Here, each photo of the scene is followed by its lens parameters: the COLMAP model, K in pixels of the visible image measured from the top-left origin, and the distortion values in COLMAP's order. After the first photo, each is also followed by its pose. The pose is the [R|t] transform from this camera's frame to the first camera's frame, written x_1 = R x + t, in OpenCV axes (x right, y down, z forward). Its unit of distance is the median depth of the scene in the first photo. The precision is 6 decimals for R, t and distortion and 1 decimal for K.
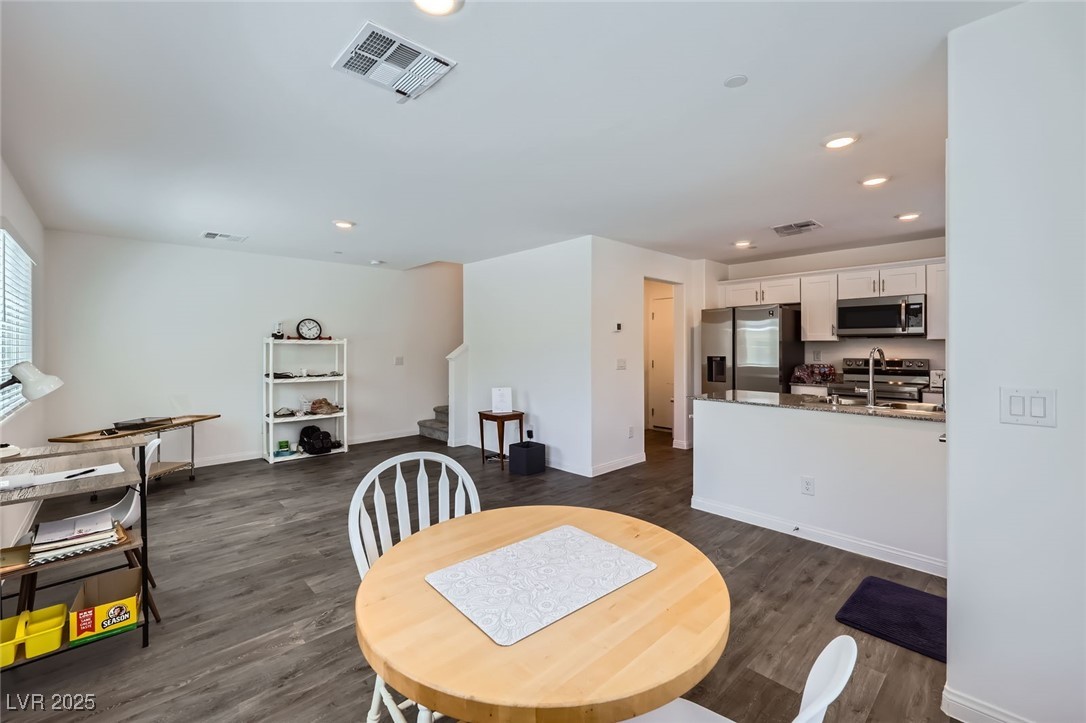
lens RADIAL K [[447.9, 0, 544.0], [0, 447.9, 370.8], [0, 0, 1]] dist [0.002378, 0.000795]
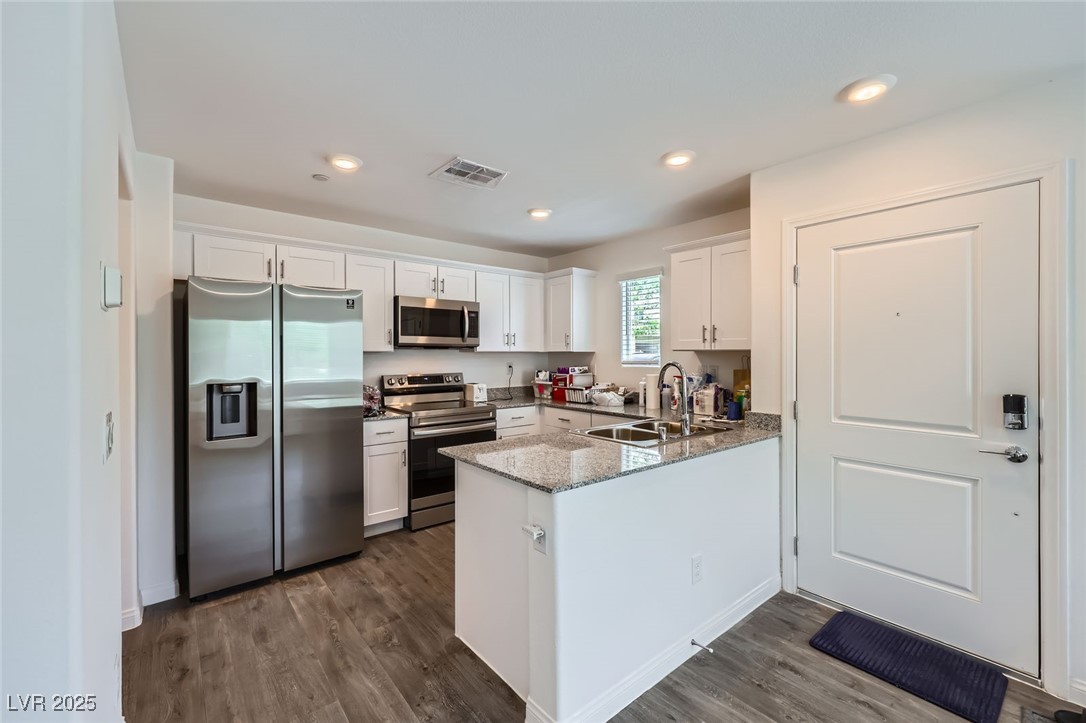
lens RADIAL K [[447.9, 0, 551.7], [0, 447.9, 355.9], [0, 0, 1]] dist [0.002378, 0.000795]
pose [[0.045887, -0.000300, 0.998947, -0.063406], [0.055953, 0.998431, -0.002271, -0.049197], [-0.997378, 0.055998, 0.045831, 0.787408]]
